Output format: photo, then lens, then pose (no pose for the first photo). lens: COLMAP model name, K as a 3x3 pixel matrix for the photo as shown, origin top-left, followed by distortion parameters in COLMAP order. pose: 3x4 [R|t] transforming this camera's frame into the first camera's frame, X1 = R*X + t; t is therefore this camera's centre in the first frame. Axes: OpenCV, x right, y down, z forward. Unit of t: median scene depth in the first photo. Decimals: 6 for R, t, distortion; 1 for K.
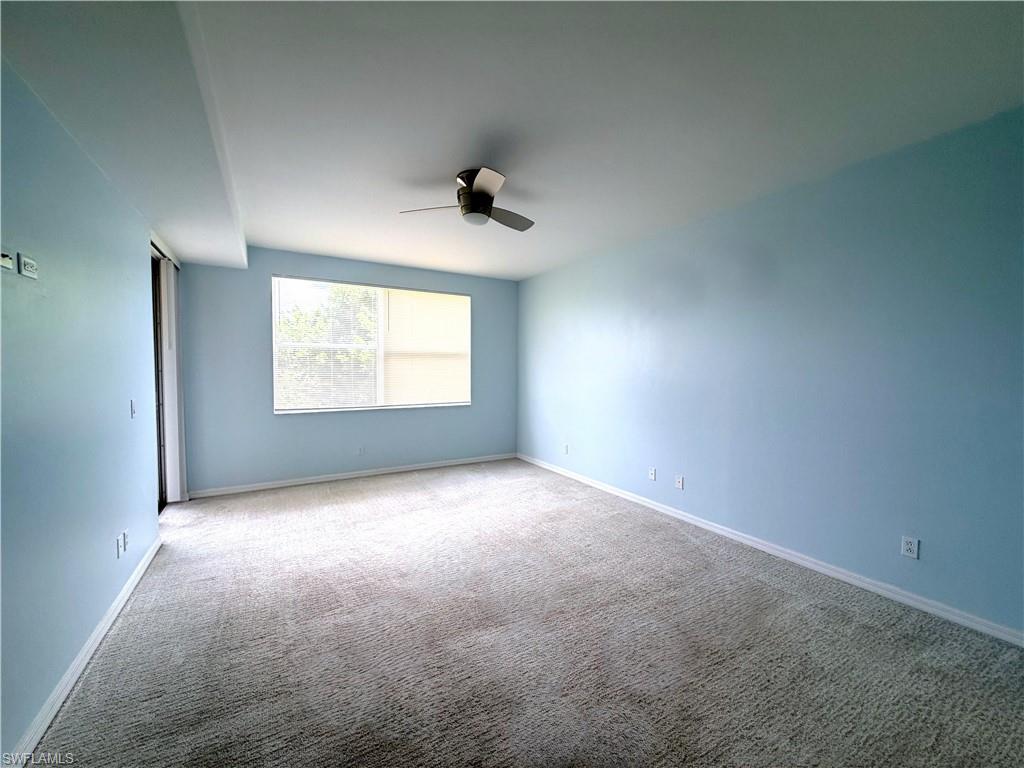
lens RADIAL K [[408.9, 0, 508.4], [0, 408.9, 384.9], [0, 0, 1]] dist [0.001115, 0.000477]
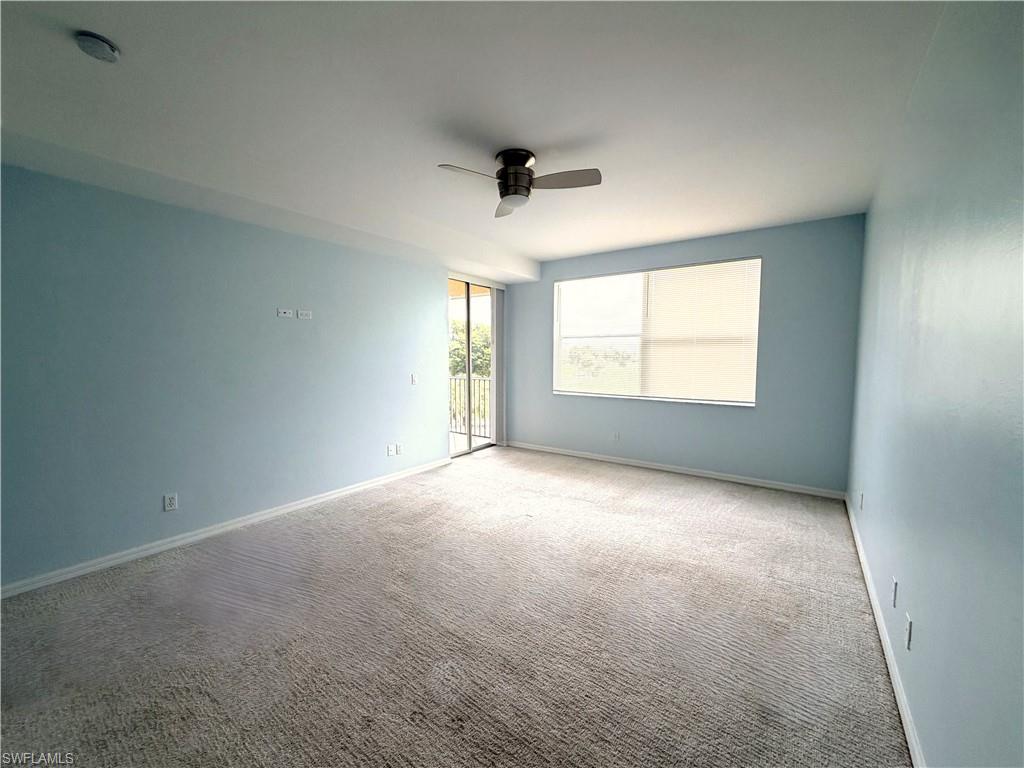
lens RADIAL K [[408.9, 0, 507.8], [0, 408.9, 383.5], [0, 0, 1]] dist [0.001115, 0.000477]
pose [[0.402759, 0.060111, -0.913330, 0.514332], [-0.039190, 0.998059, 0.048406, -0.014532], [0.914467, 0.016298, 0.404333, 0.377128]]
